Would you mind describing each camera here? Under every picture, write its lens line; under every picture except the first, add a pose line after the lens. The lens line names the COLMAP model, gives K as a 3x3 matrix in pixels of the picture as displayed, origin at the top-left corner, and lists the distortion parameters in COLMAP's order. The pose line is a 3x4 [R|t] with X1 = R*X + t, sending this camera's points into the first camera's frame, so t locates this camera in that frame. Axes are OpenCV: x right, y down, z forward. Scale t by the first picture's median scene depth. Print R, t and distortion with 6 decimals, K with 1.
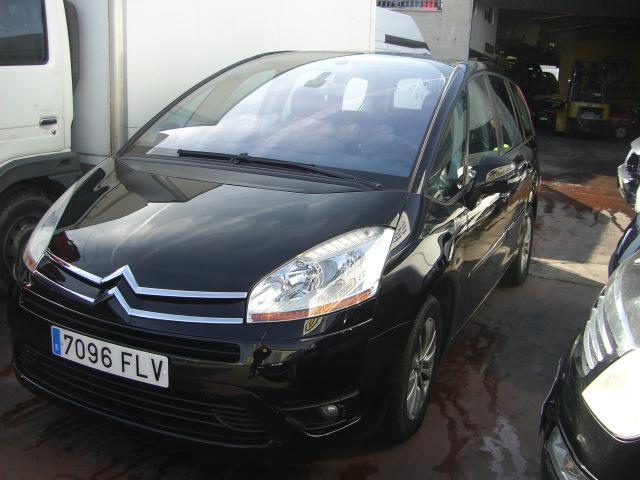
lens RADIAL K [[717.9, 0, 317.1], [0, 717.9, 240.2], [0, 0, 1]] dist [-0.141576, 0.000000]
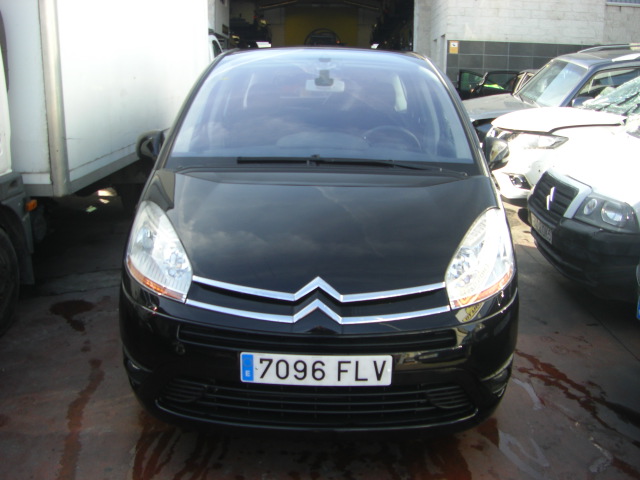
lens RADIAL K [[717.9, 0, 318.1], [0, 717.9, 243.6], [0, 0, 1]] dist [-0.141576, 0.000000]
pose [[0.912386, -0.139238, 0.384921, -0.646724], [0.127212, 0.990255, 0.056674, -0.067817], [-0.389061, -0.002742, 0.921208, 0.067475]]
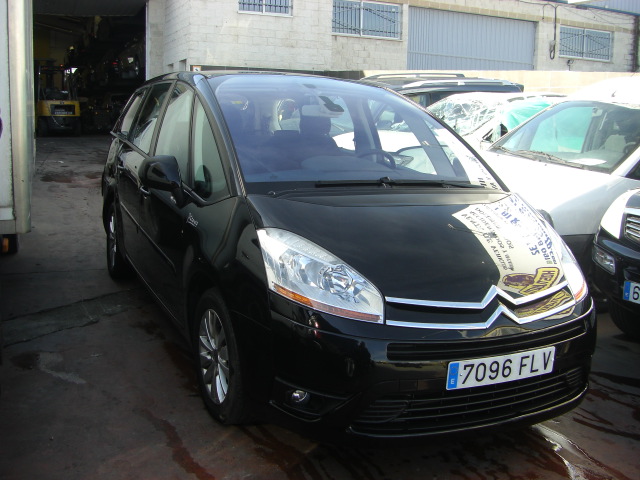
lens RADIAL K [[717.9, 0, 316.9], [0, 717.9, 234.5], [0, 0, 1]] dist [-0.141576, 0.000000]
pose [[0.644779, -0.171018, 0.744992, -1.257951], [0.168547, 0.982470, 0.079657, -0.177485], [-0.745555, 0.074205, 0.662300, 0.456357]]
